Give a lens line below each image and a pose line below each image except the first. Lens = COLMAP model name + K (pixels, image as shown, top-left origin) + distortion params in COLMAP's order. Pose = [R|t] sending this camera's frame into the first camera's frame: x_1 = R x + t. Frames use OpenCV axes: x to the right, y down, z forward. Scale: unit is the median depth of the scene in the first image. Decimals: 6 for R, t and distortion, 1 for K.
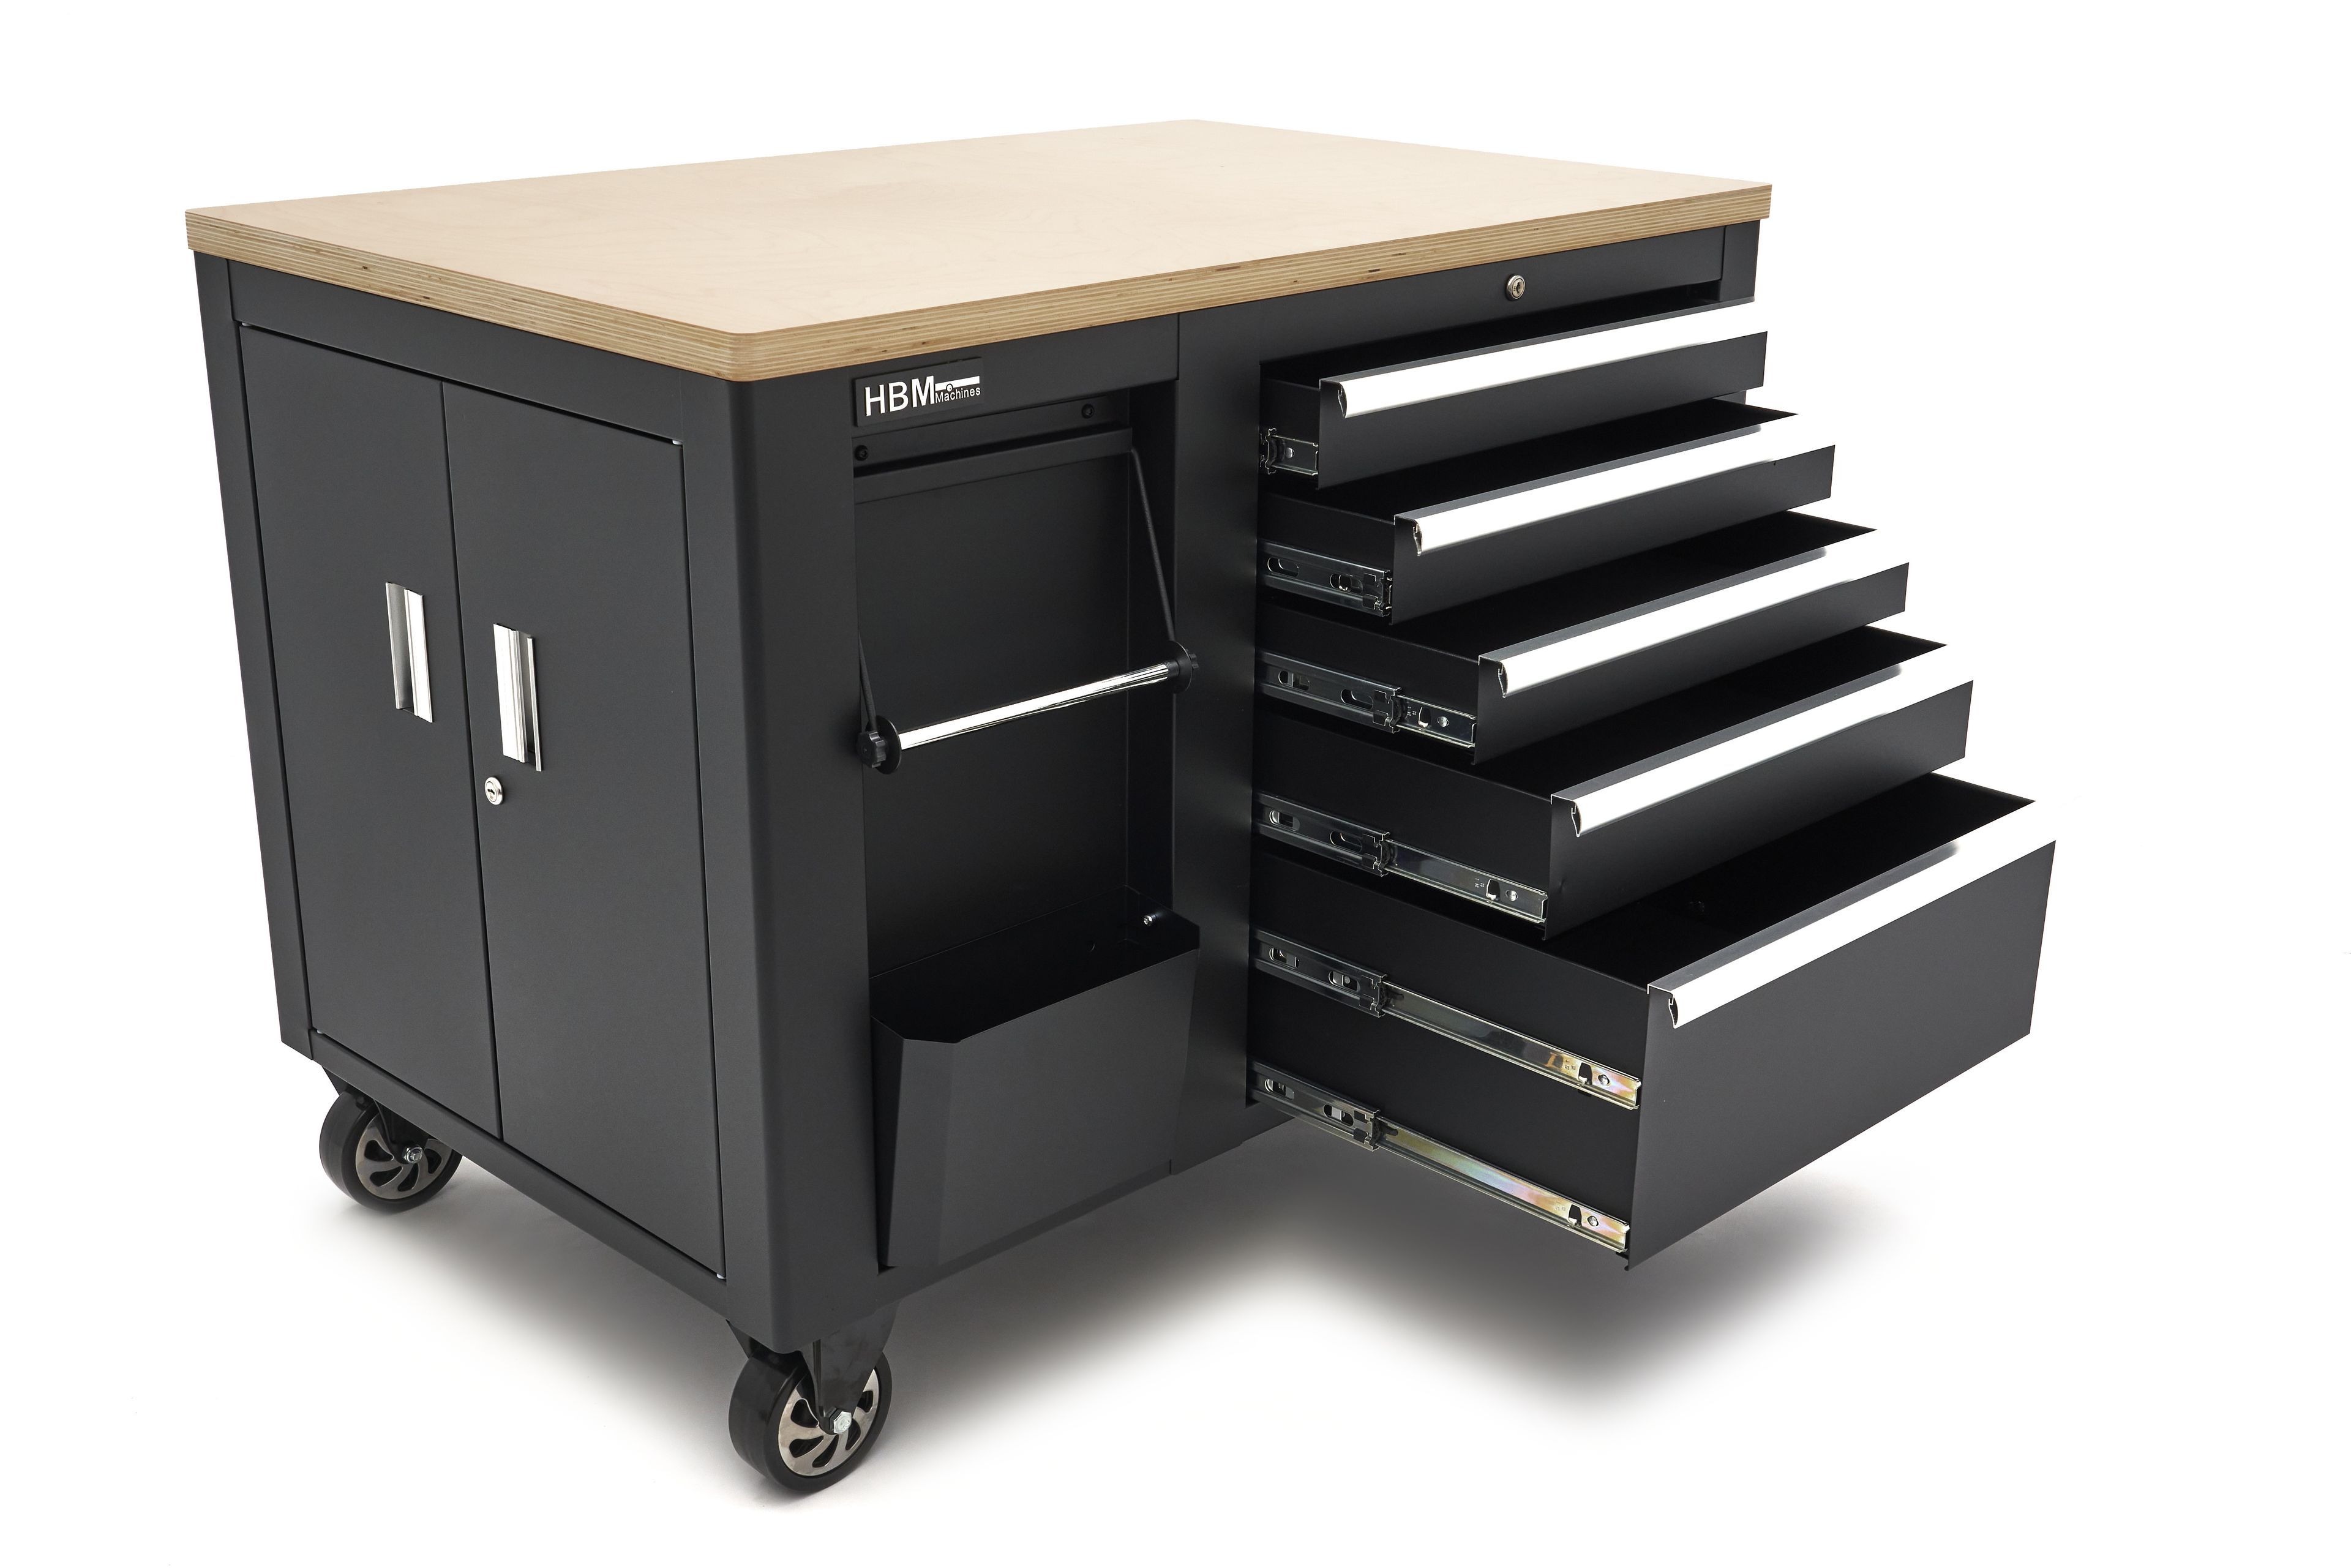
lens RADIAL K [[2699.8, 0, 1175.5], [0, 2699.8, 784.0], [0, 0, 1]] dist [-0.005985, -0.014732]
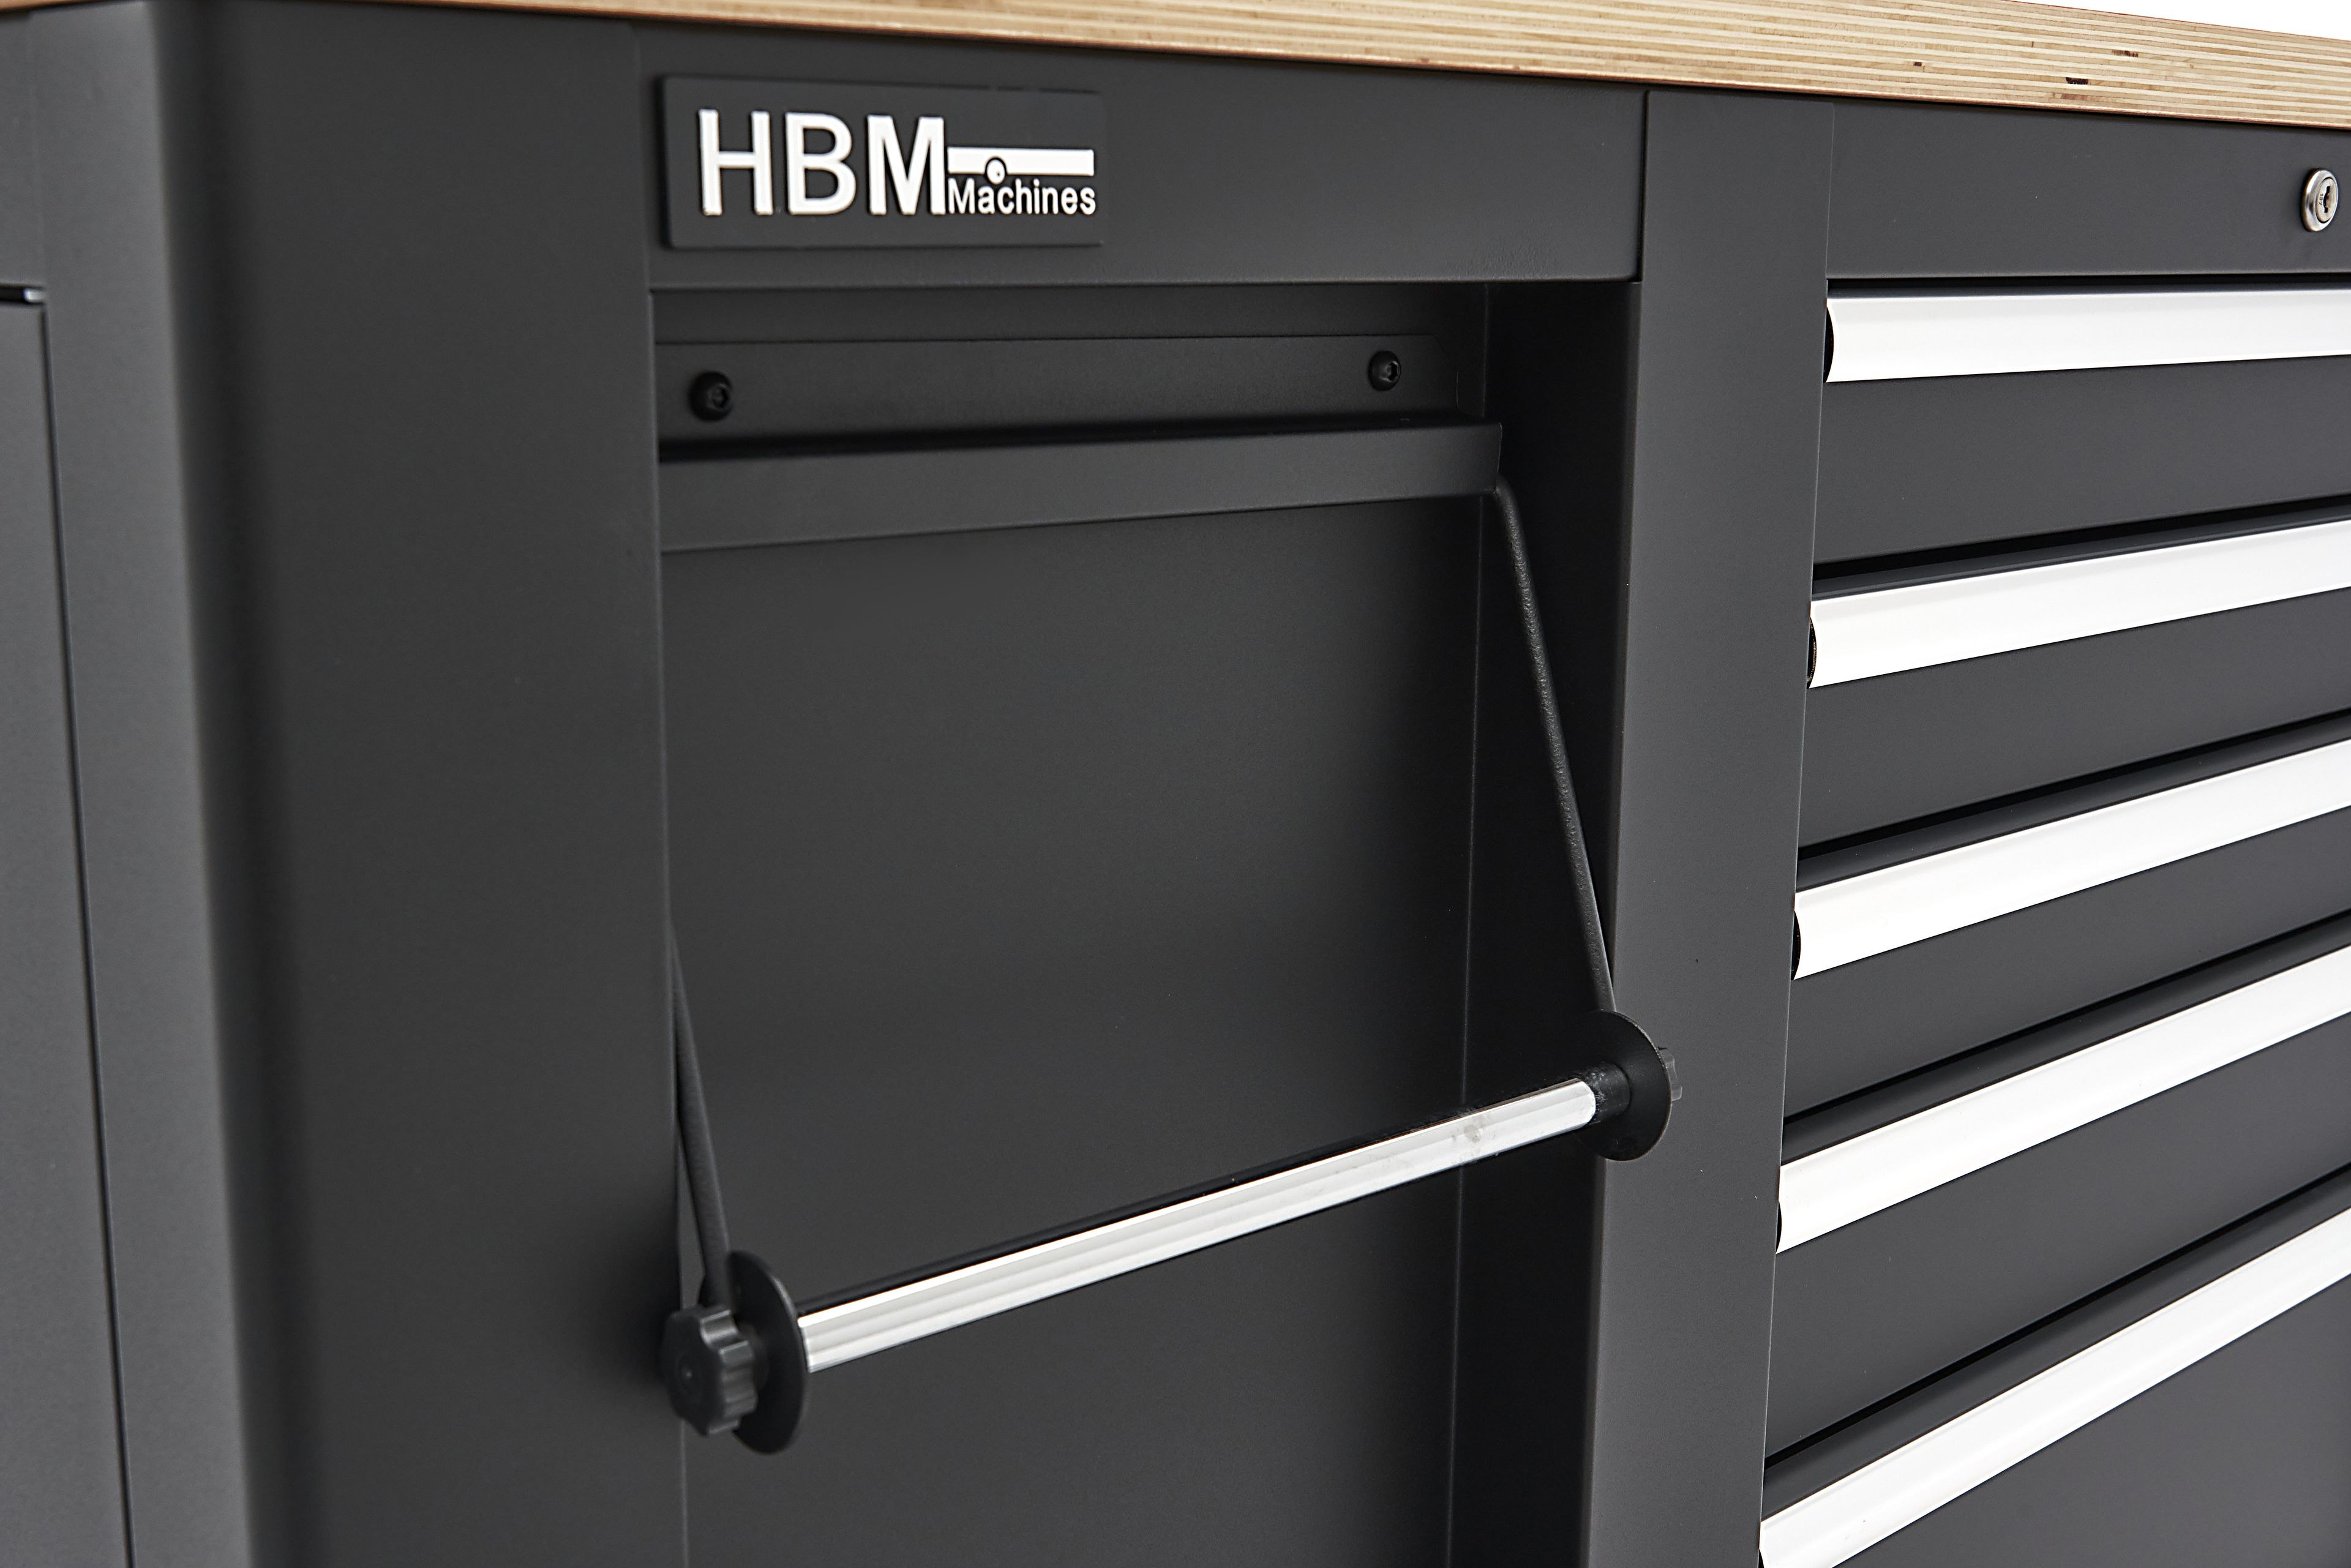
lens RADIAL K [[2776.4, 0, 1175.5], [0, 2776.4, 784.0], [0, 0, 1]] dist [-0.011948, -0.015830]
pose [[0.999624, 0.004084, -0.027099, -0.050271], [-0.007888, 0.989865, -0.141795, -0.031092], [0.026245, 0.141955, 0.989525, 0.644077]]
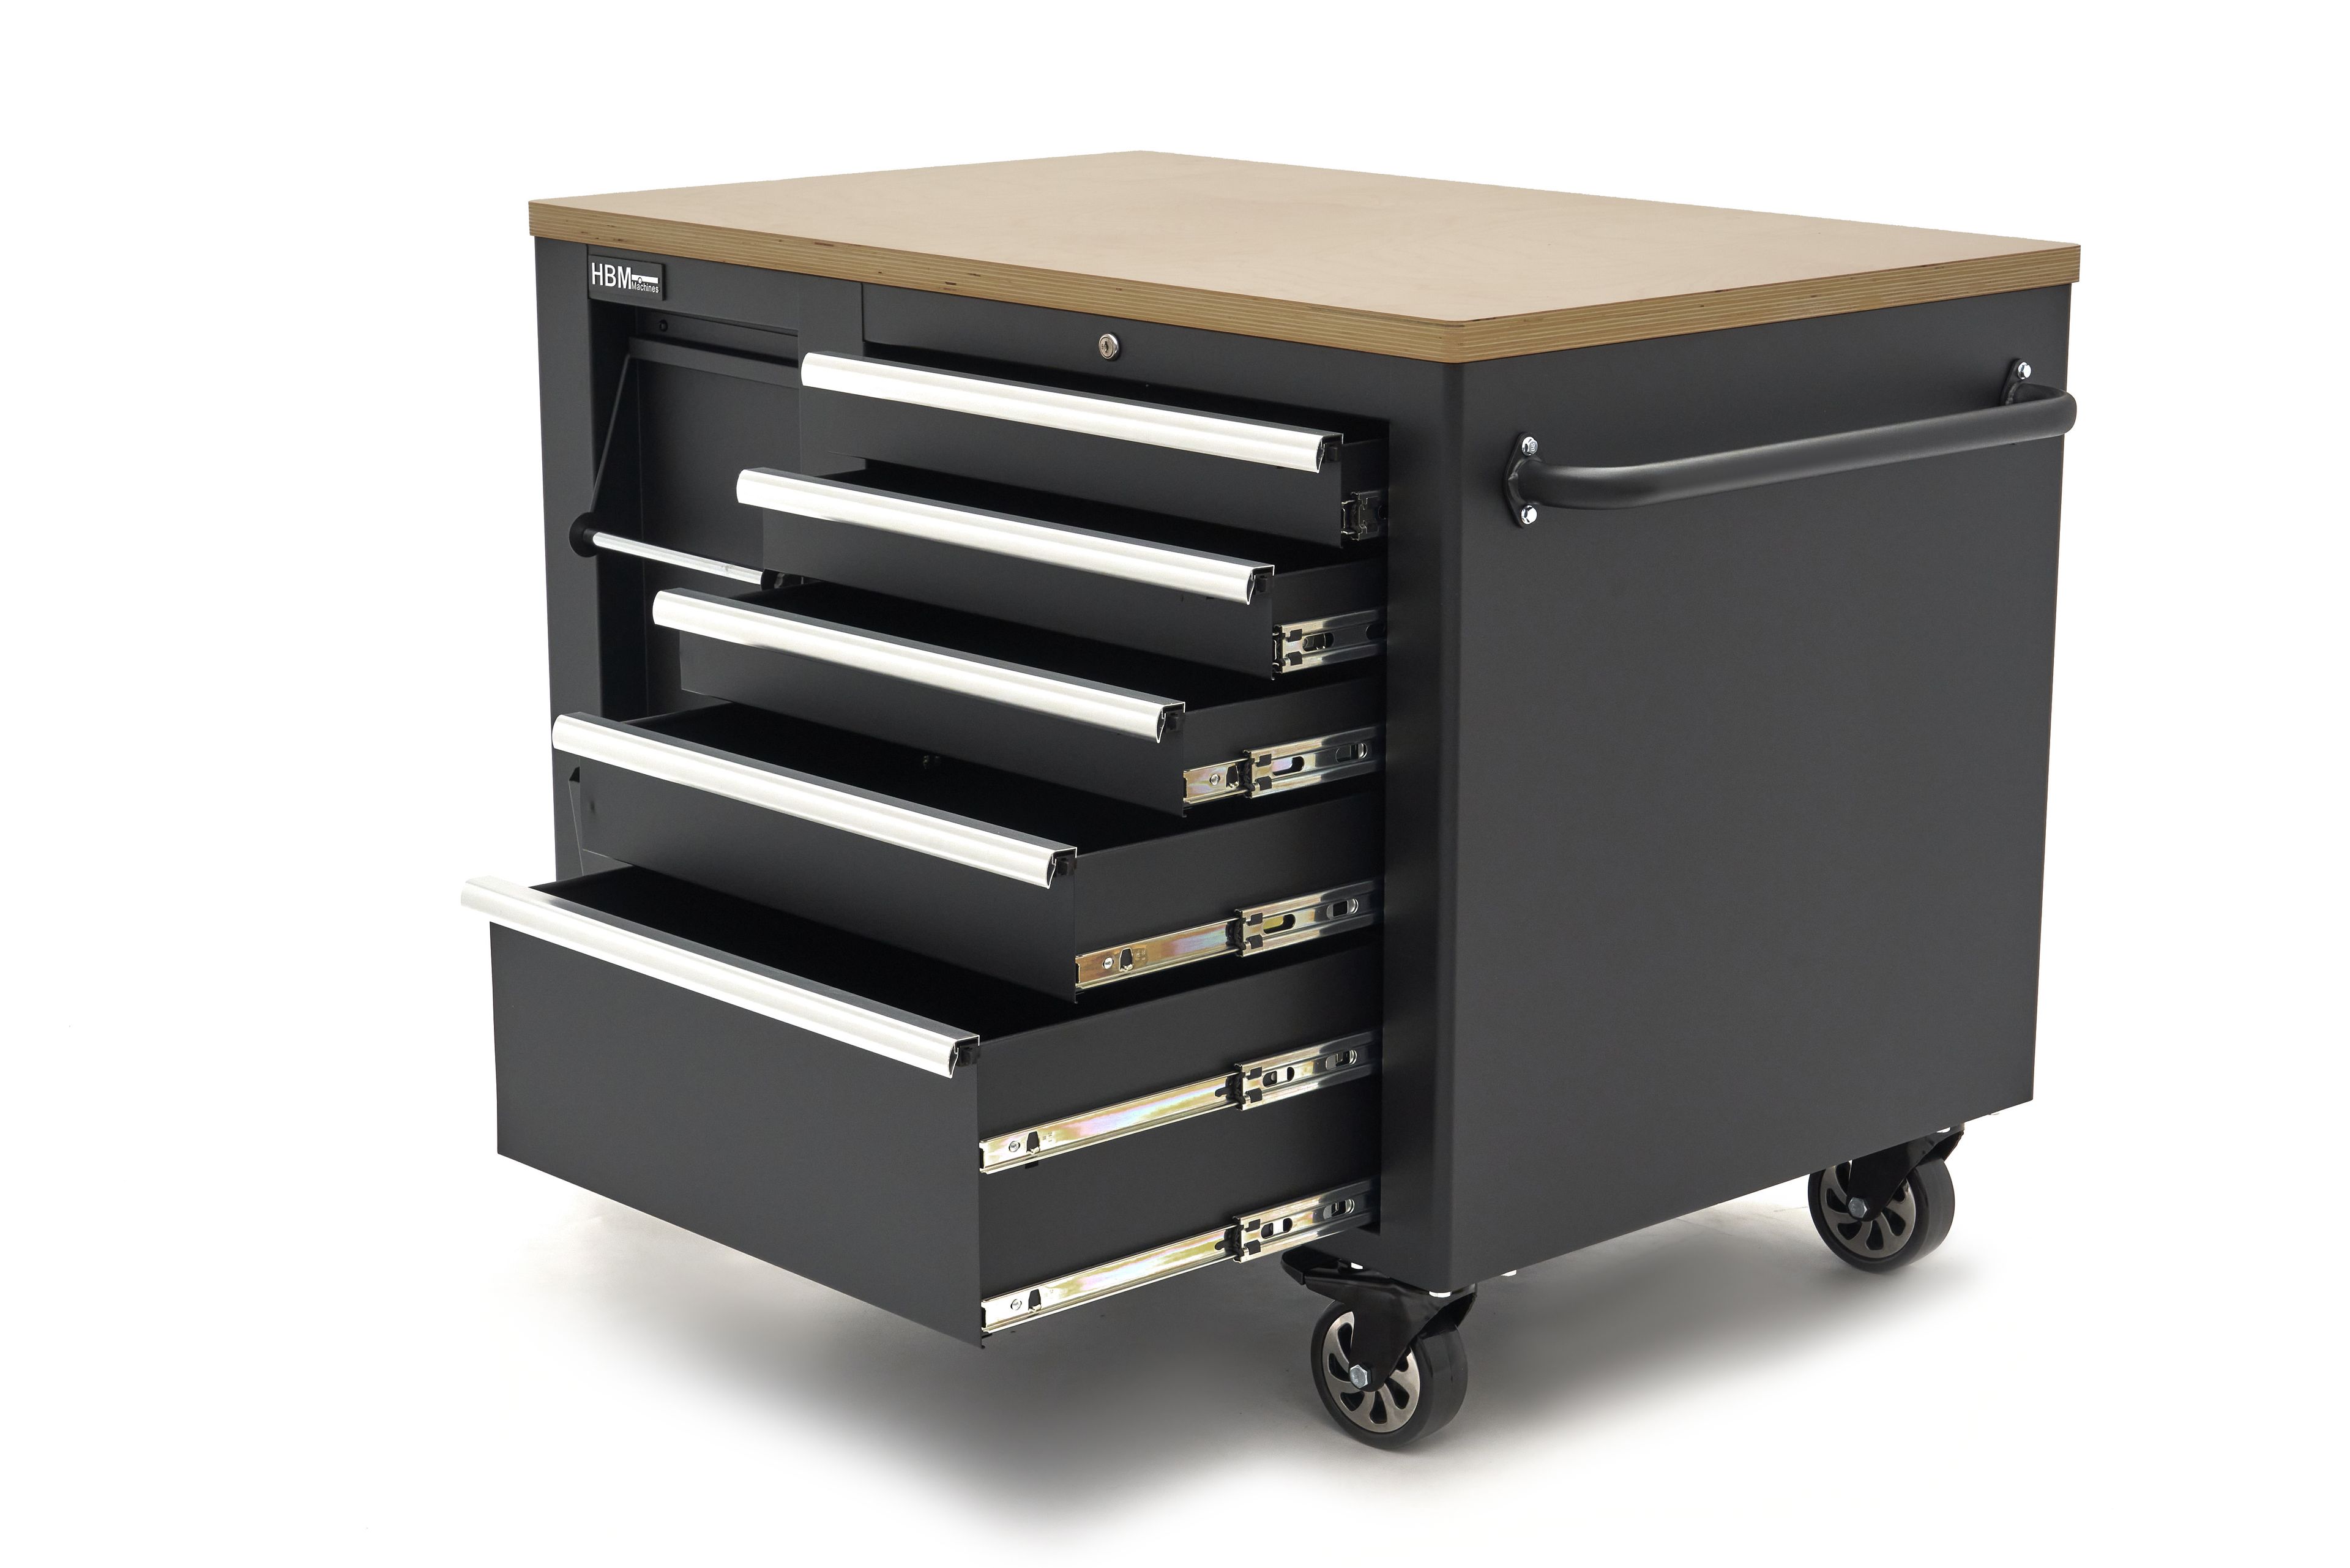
lens RADIAL K [[4402.3, 0, 1175.0], [0, 4402.3, 784.0], [0, 0, 1]] dist [0.004944, 0.008602]
pose [[-0.038821, 0.217727, -0.975237, 1.863421], [-0.335882, 0.916342, 0.217948, -0.435214], [0.941104, 0.336025, 0.037557, 1.144748]]
